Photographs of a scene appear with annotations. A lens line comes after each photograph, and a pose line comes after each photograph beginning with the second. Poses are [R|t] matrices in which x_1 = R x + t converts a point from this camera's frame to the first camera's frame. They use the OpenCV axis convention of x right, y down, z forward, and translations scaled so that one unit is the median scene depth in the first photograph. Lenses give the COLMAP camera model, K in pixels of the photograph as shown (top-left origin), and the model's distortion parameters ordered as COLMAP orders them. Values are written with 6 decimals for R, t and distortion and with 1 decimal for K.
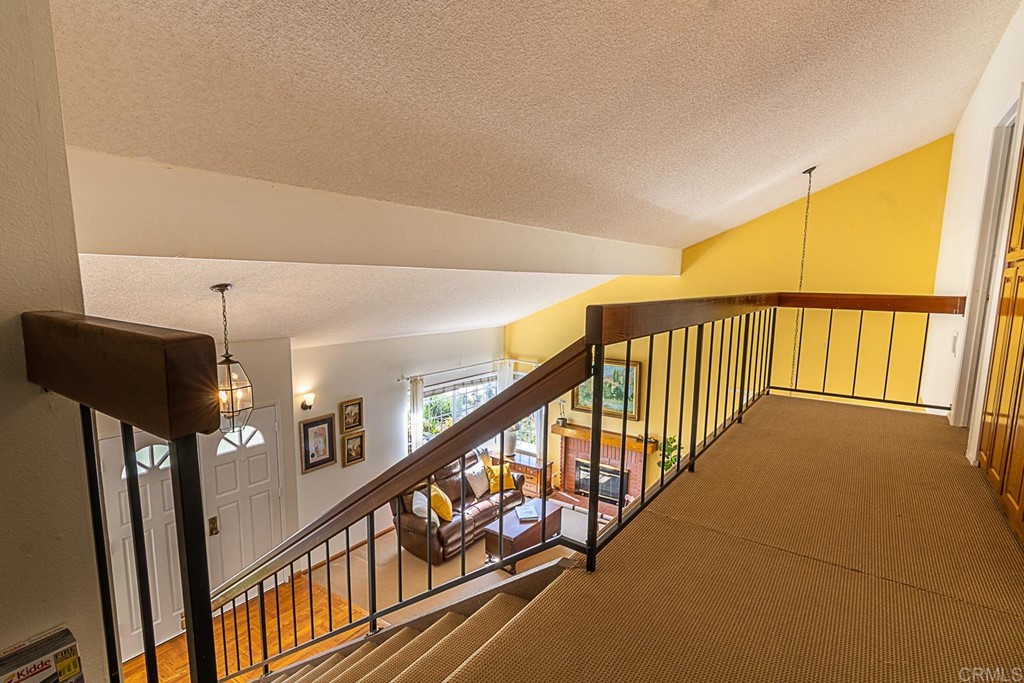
lens RADIAL K [[520.3, 0, 513.1], [0, 520.3, 353.4], [0, 0, 1]] dist [-0.001249, 0.000322]
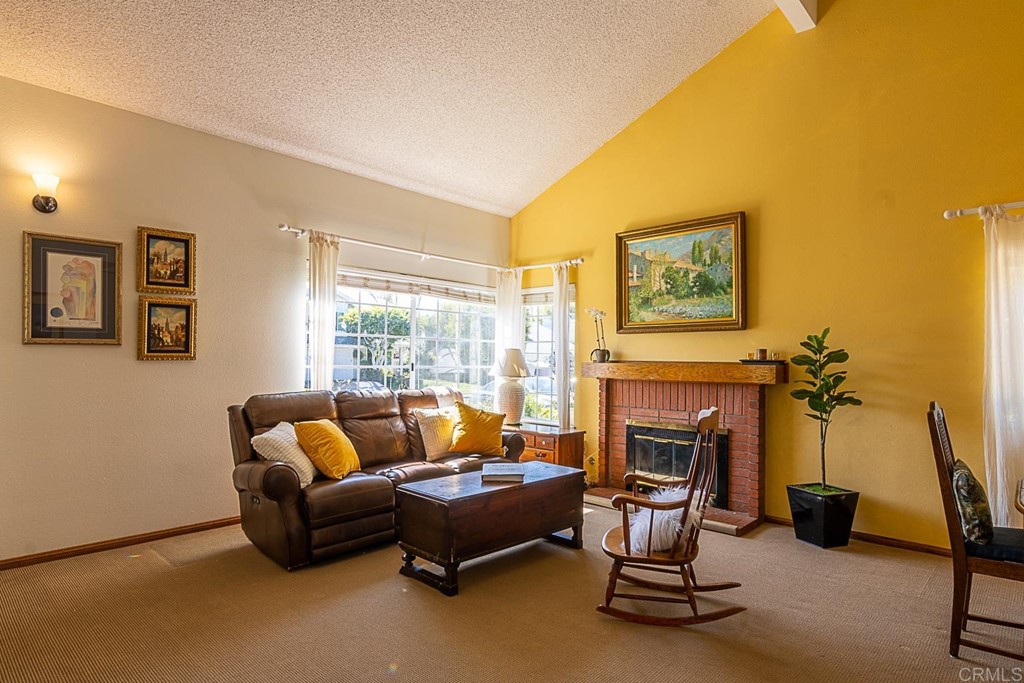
lens RADIAL K [[573.3, 0, 512.0], [0, 573.3, 341.5], [0, 0, 1]] dist [0.002084, 0.000163]
pose [[0.990138, -0.007564, -0.139888, 0.109506], [-0.016992, 0.984685, -0.173514, 0.287488], [0.139058, 0.174180, 0.974846, 0.495328]]
